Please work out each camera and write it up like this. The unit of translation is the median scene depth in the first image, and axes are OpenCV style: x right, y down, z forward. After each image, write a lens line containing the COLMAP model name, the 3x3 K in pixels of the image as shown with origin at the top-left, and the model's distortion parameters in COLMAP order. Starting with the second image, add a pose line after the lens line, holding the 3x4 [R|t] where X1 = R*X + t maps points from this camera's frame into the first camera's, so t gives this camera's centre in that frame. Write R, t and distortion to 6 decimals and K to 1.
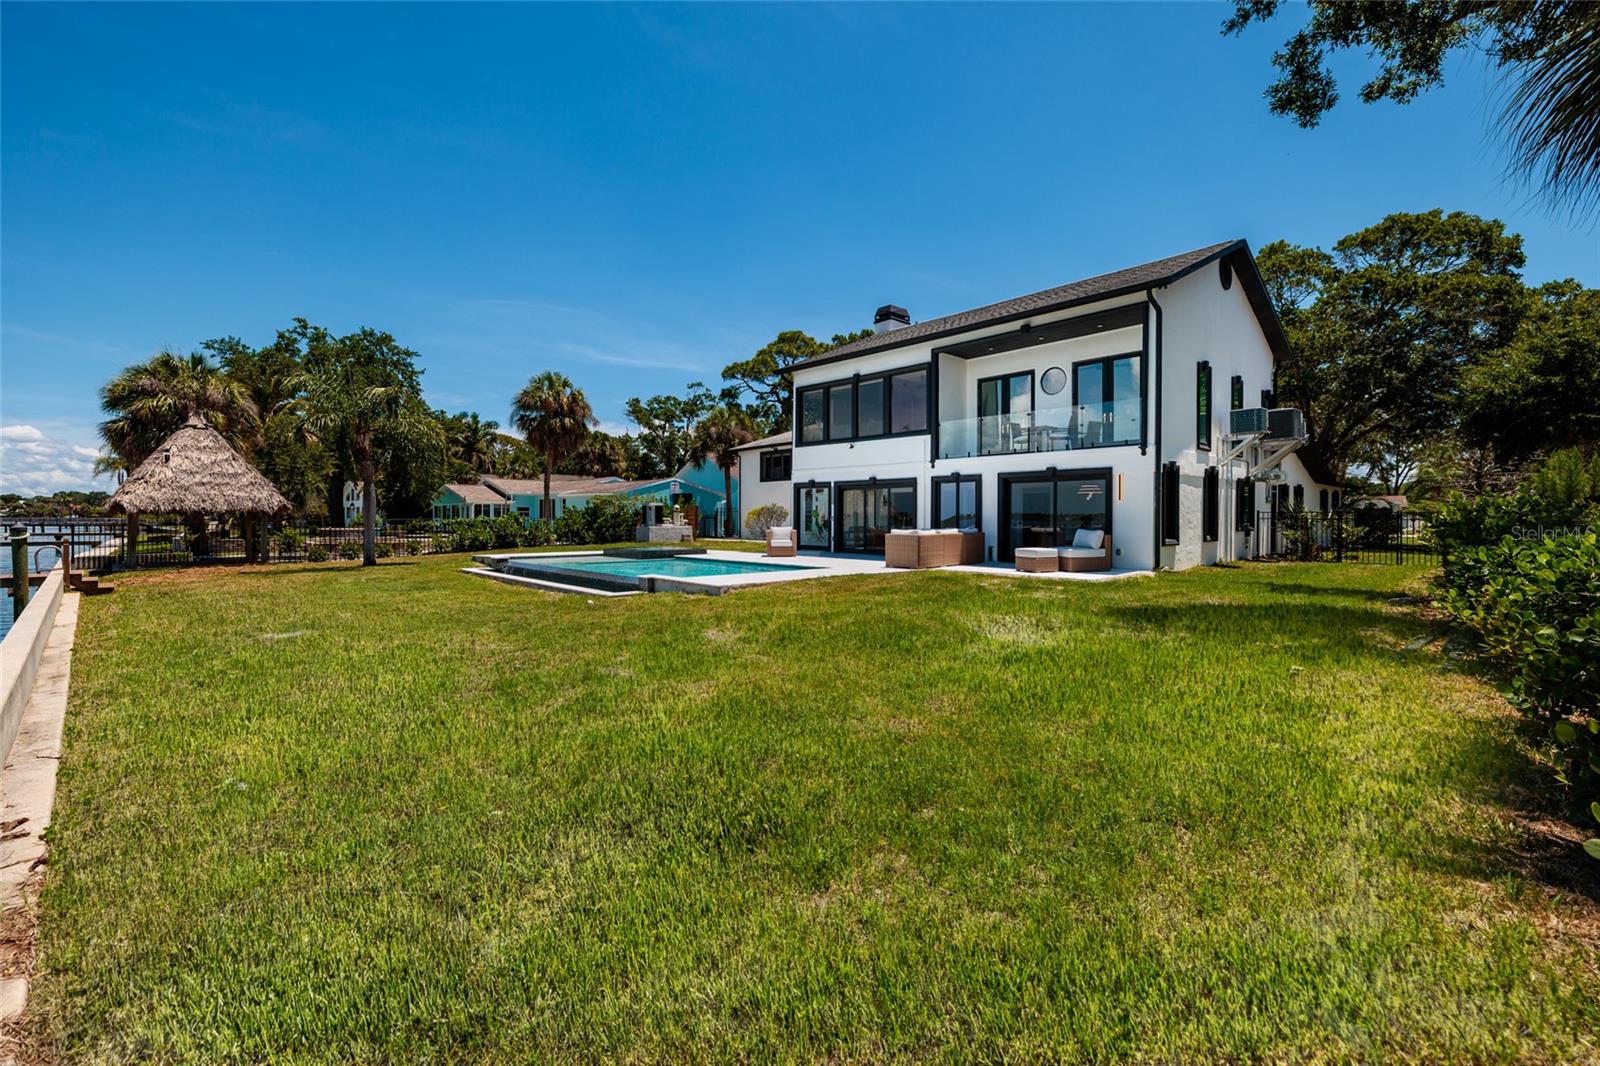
lens RADIAL K [[677.9, 0, 812.9], [0, 677.9, 530.0], [0, 0, 1]] dist [0.005397, -0.000378]
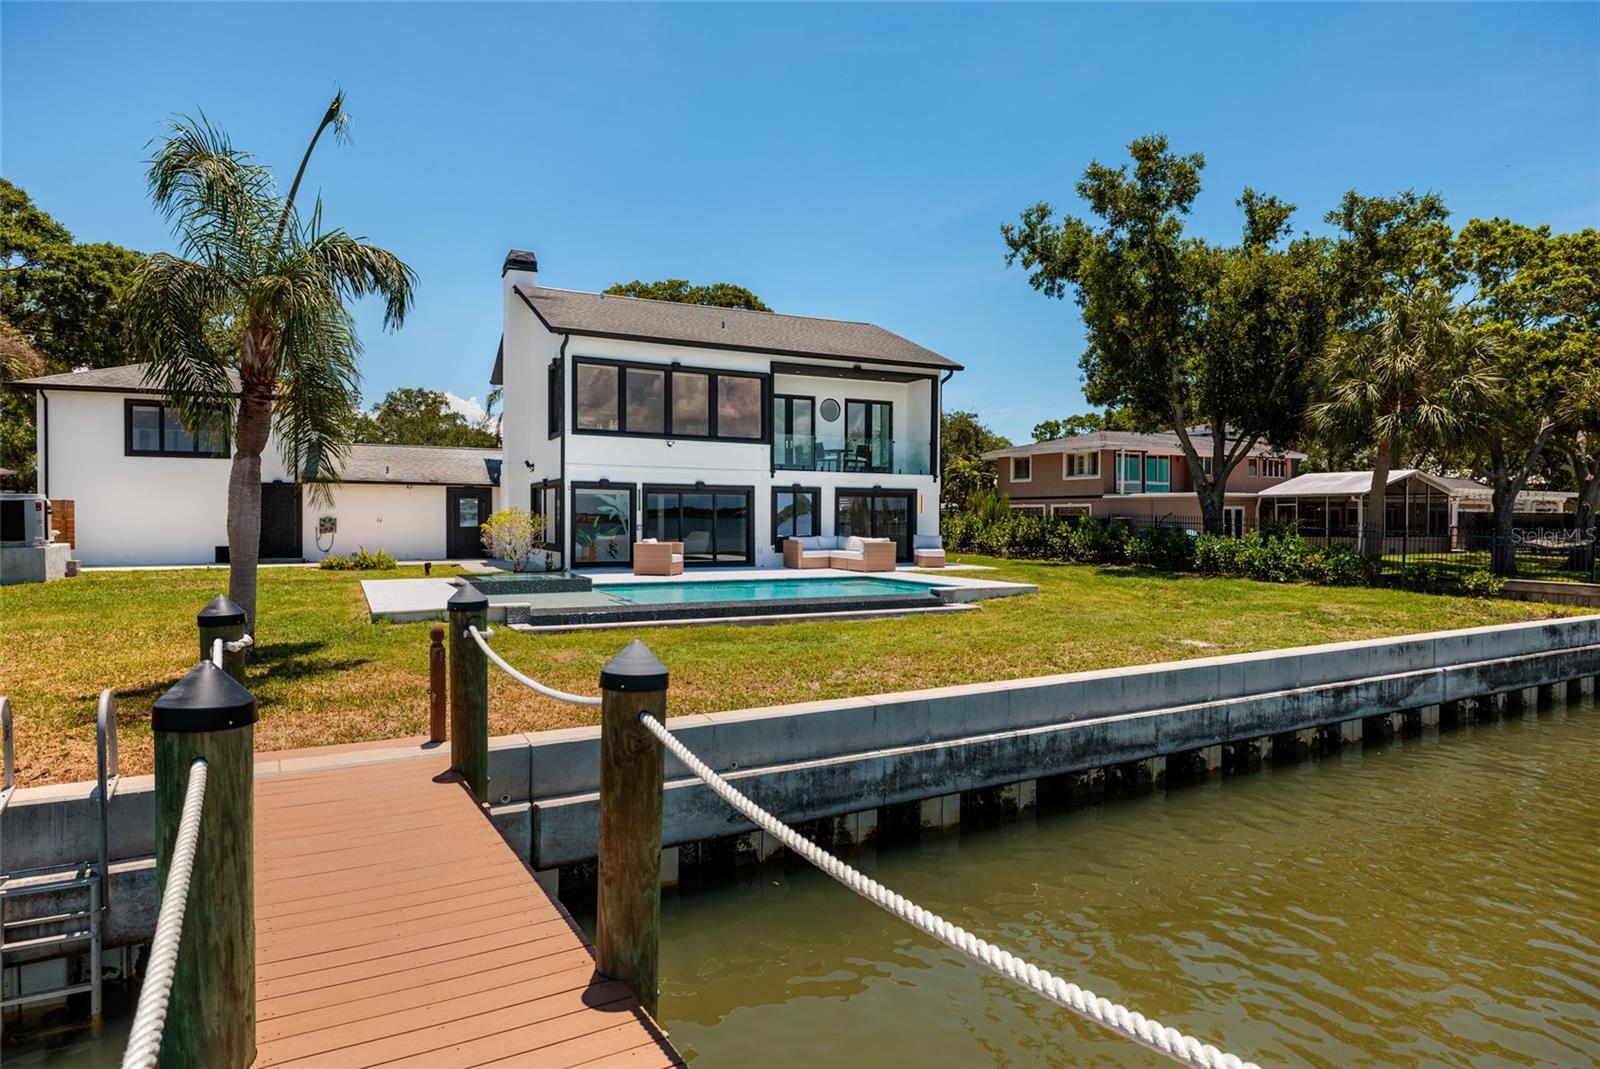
lens RADIAL K [[919.9, 0, 789.1], [0, 919.9, 532.0], [0, 0, 1]] dist [0.006316, -0.003420]
pose [[0.301432, -0.015830, 0.953356, -0.744287], [0.011923, 0.999847, 0.012832, -0.017945], [-0.953413, 0.007499, 0.301574, 0.365518]]
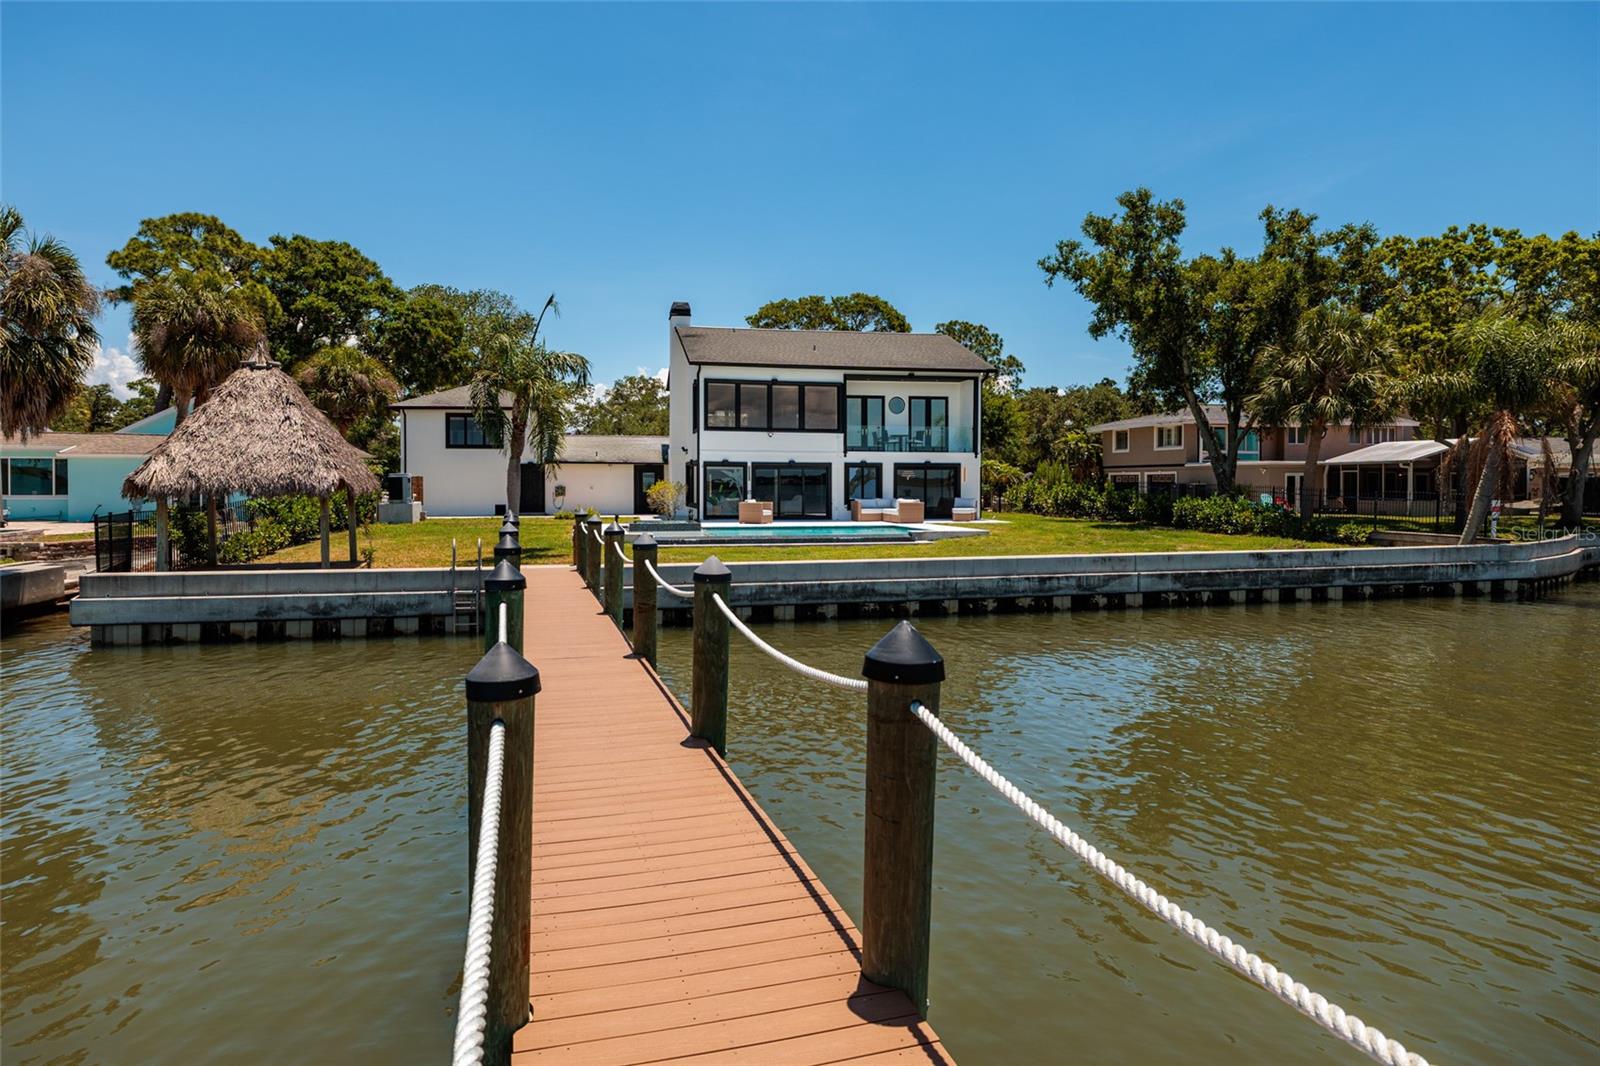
lens RADIAL K [[909.7, 0, 754.0], [0, 909.7, 510.2], [0, 0, 1]] dist [-0.000970, 0.000185]
pose [[0.545147, -0.026503, 0.837921, -1.014299], [0.014499, 0.999649, 0.022185, -0.015750], [-0.838215, 0.000055, 0.545340, 0.071093]]
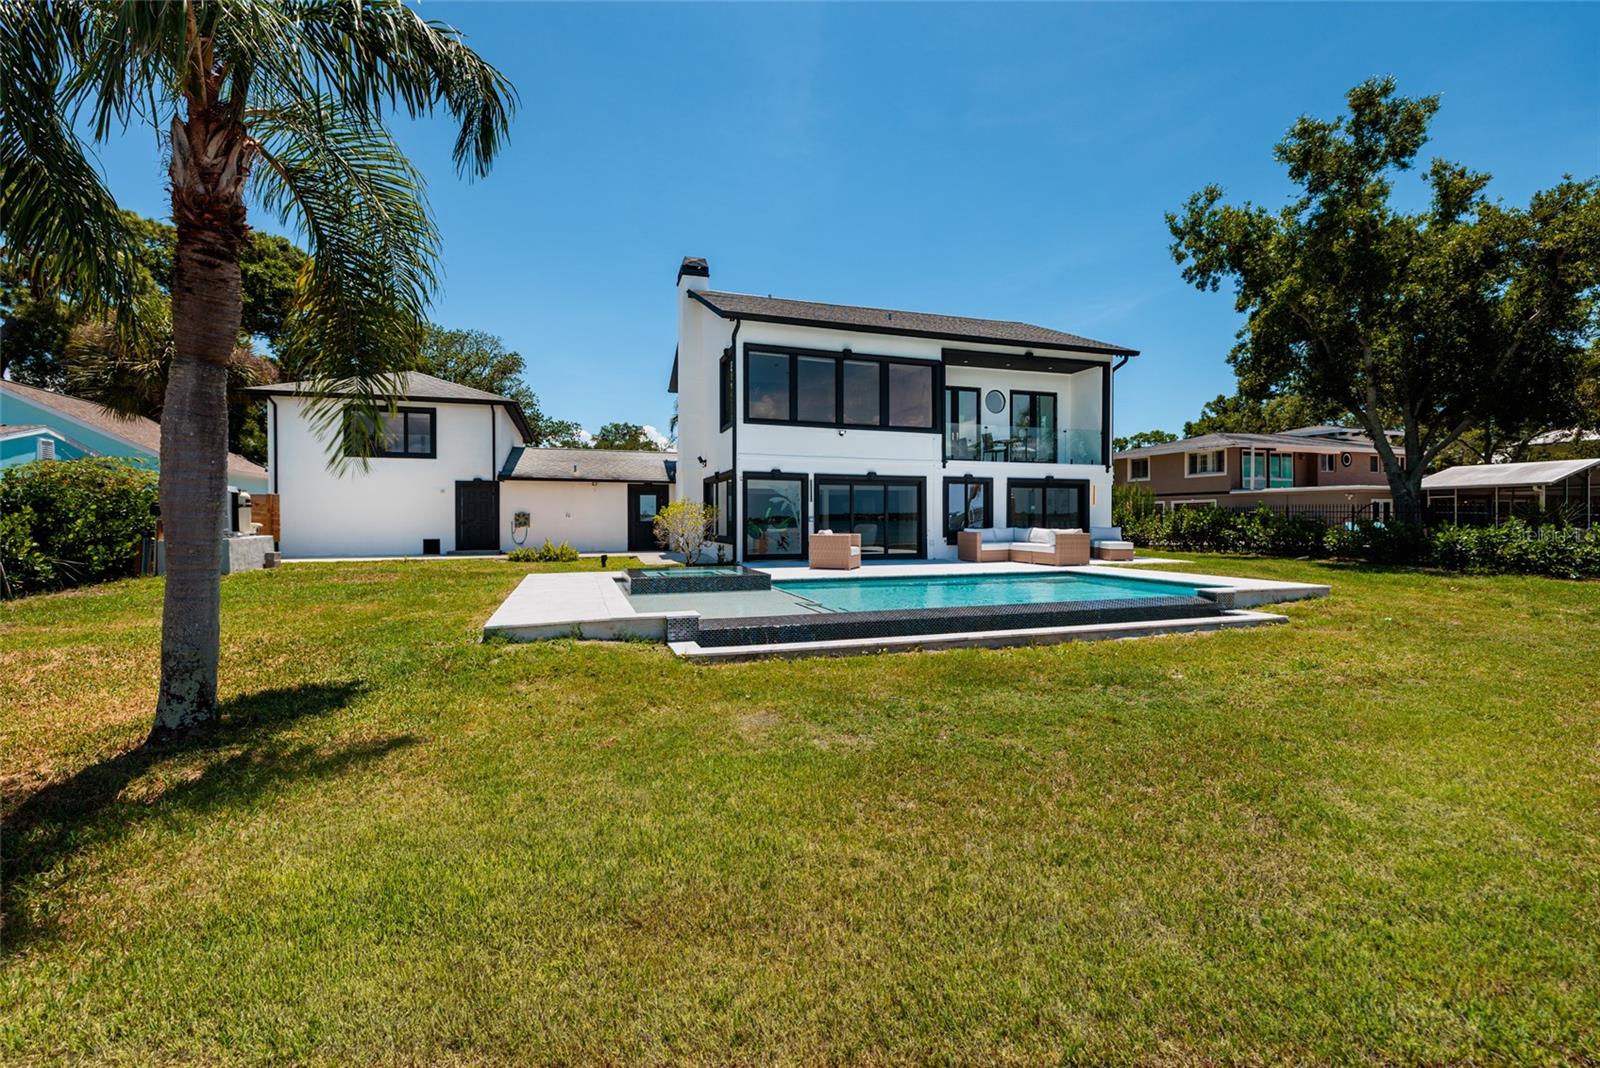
lens RADIAL K [[677.9, 0, 795.7], [0, 677.9, 523.9], [0, 0, 1]] dist [0.005397, -0.000378]
pose [[0.434059, -0.008094, 0.900848, -0.532030], [0.016876, 0.999857, 0.000852, -0.009265], [-0.900726, 0.014833, 0.434134, 0.501051]]
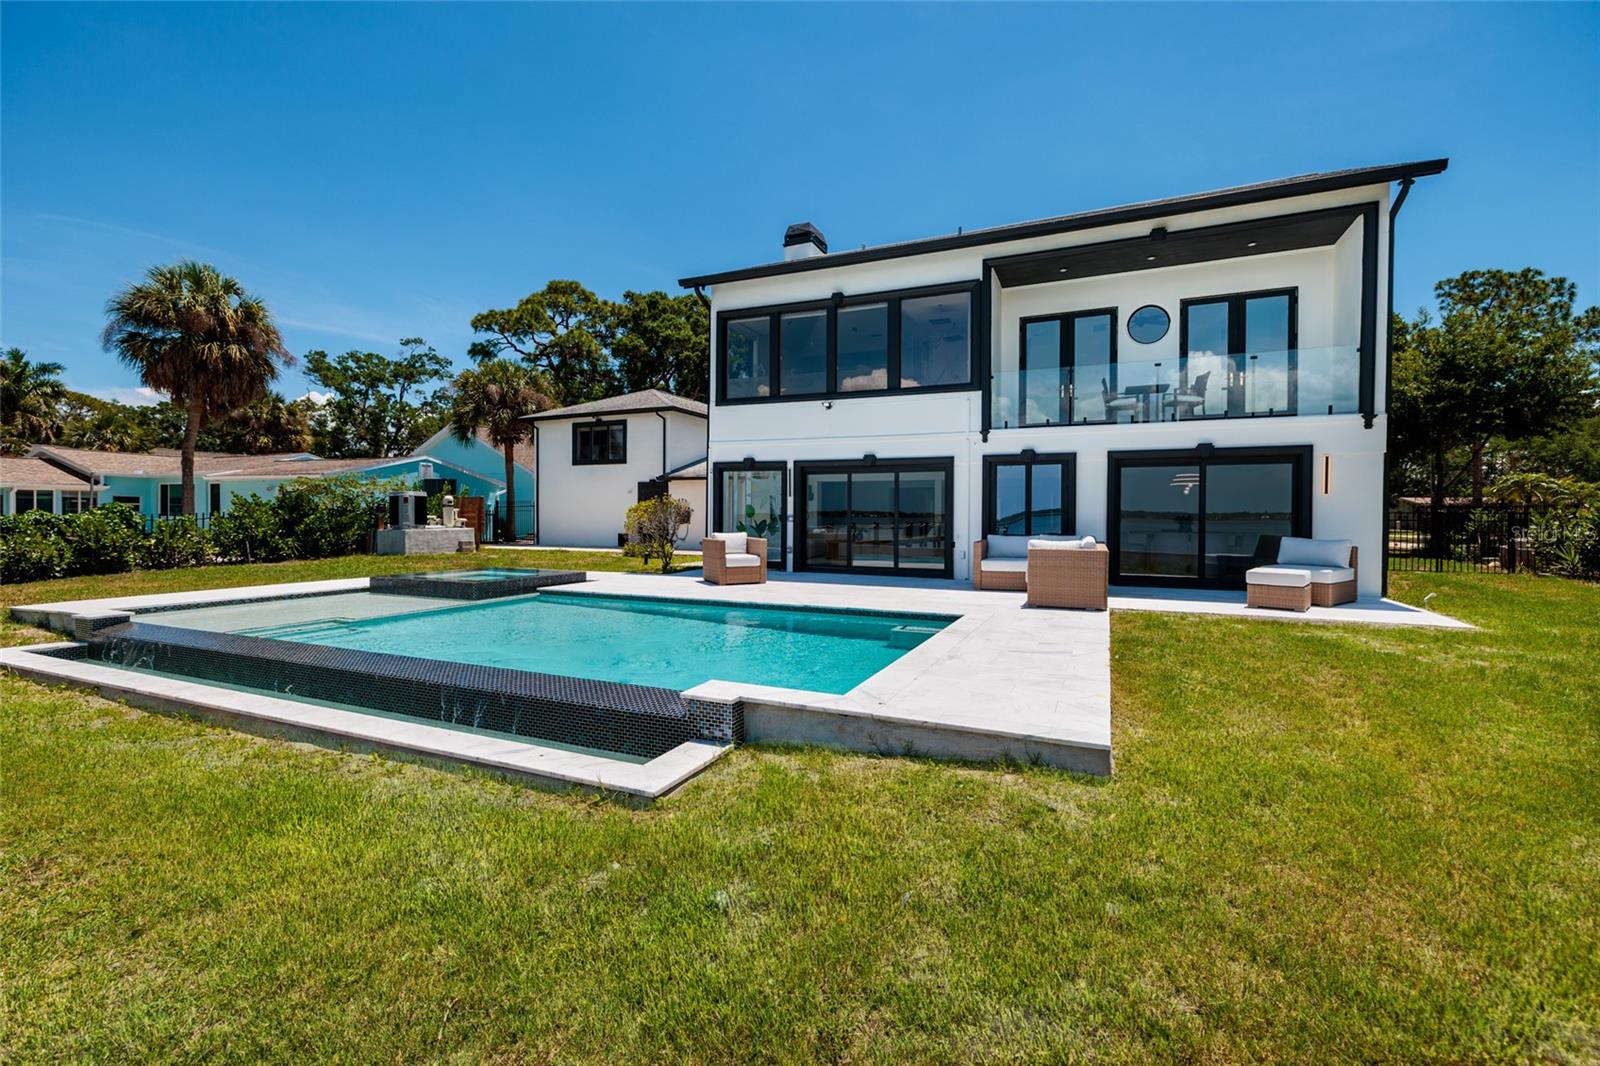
lens RADIAL K [[677.9, 0, 814.5], [0, 677.9, 526.4], [0, 0, 1]] dist [0.005397, -0.000378]
pose [[0.921011, -0.004438, 0.389512, -0.150039], [0.004241, 0.999990, 0.001365, -0.007732], [-0.389514, 0.000395, 0.921020, 0.302198]]
